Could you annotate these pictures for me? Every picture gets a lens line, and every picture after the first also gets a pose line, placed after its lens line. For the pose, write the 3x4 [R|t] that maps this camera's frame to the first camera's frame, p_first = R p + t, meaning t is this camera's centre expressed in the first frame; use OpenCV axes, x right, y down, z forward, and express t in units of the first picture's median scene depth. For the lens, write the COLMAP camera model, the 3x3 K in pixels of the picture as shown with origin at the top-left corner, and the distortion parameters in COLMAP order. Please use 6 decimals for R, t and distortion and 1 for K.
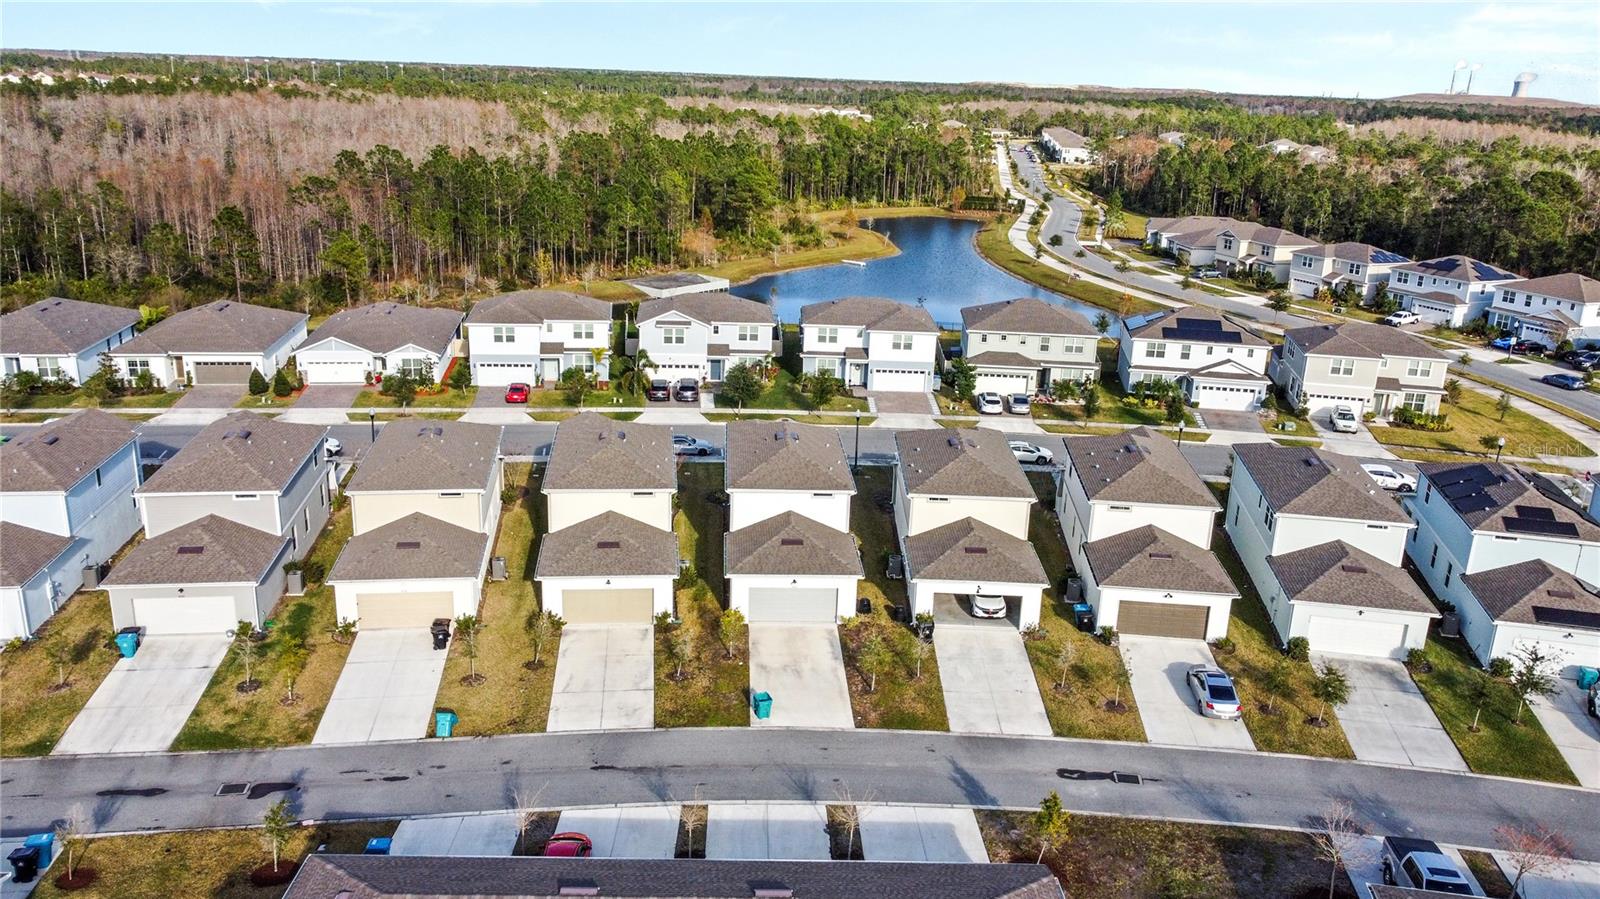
lens RADIAL K [[1178.0, 0, 797.2], [0, 1178.0, 446.5], [0, 0, 1]] dist [0.008246, -0.013031]
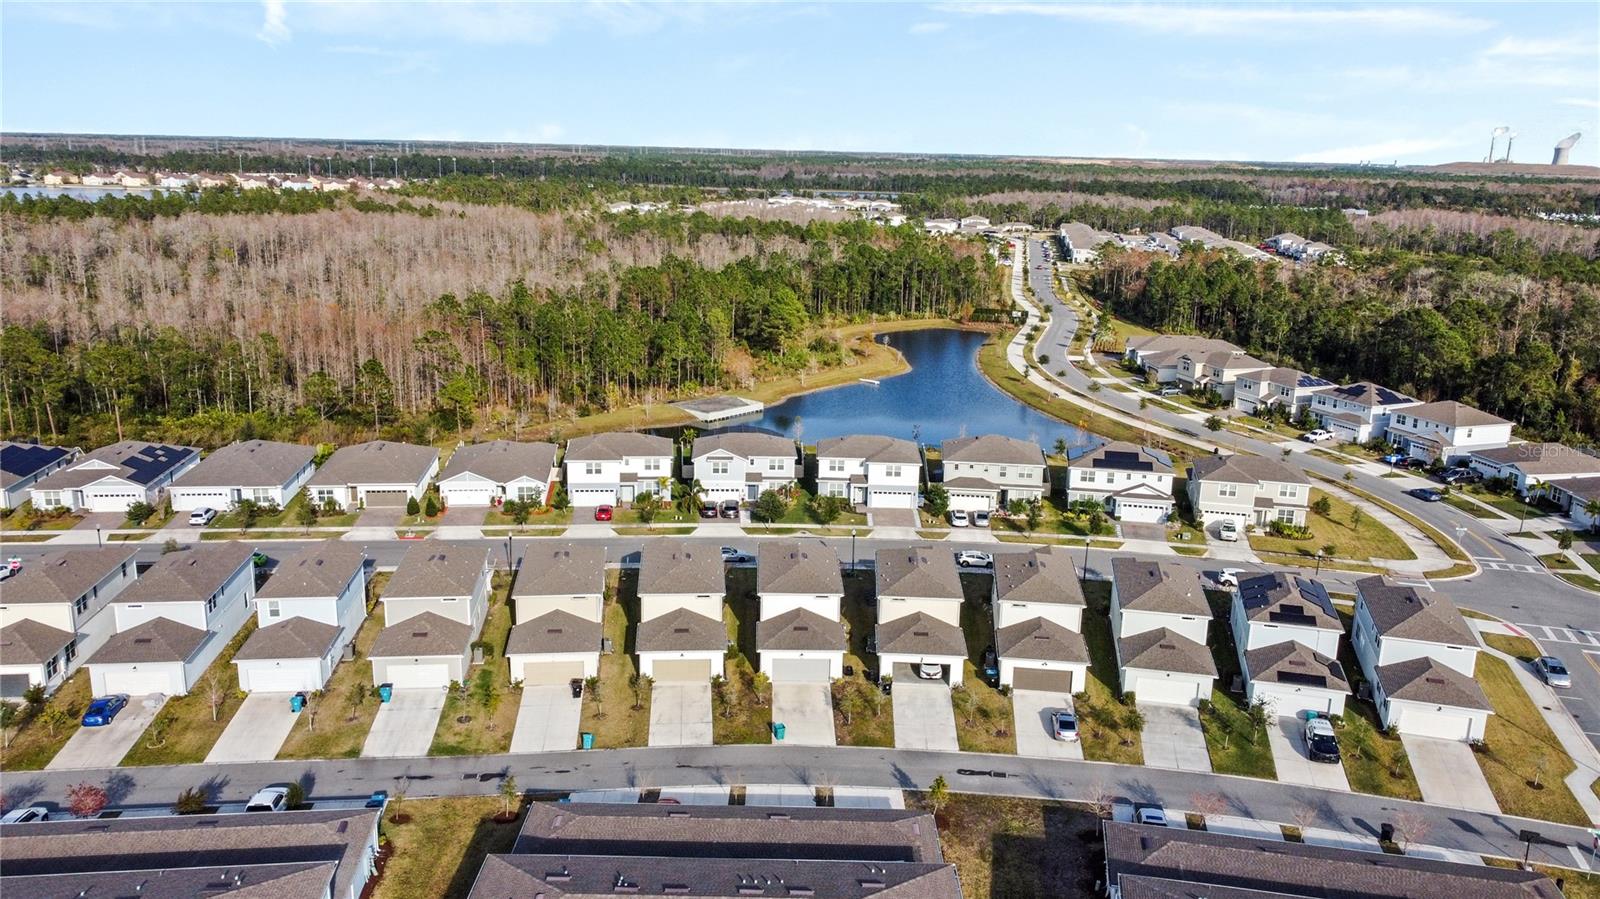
lens RADIAL K [[1178.0, 0, 801.2], [0, 1178.0, 455.7], [0, 0, 1]] dist [0.008246, -0.013031]
pose [[0.999584, -0.004728, -0.028435, 0.025073], [0.003222, 0.998602, -0.052770, -0.038437], [0.028644, 0.052656, 0.998202, -0.332202]]
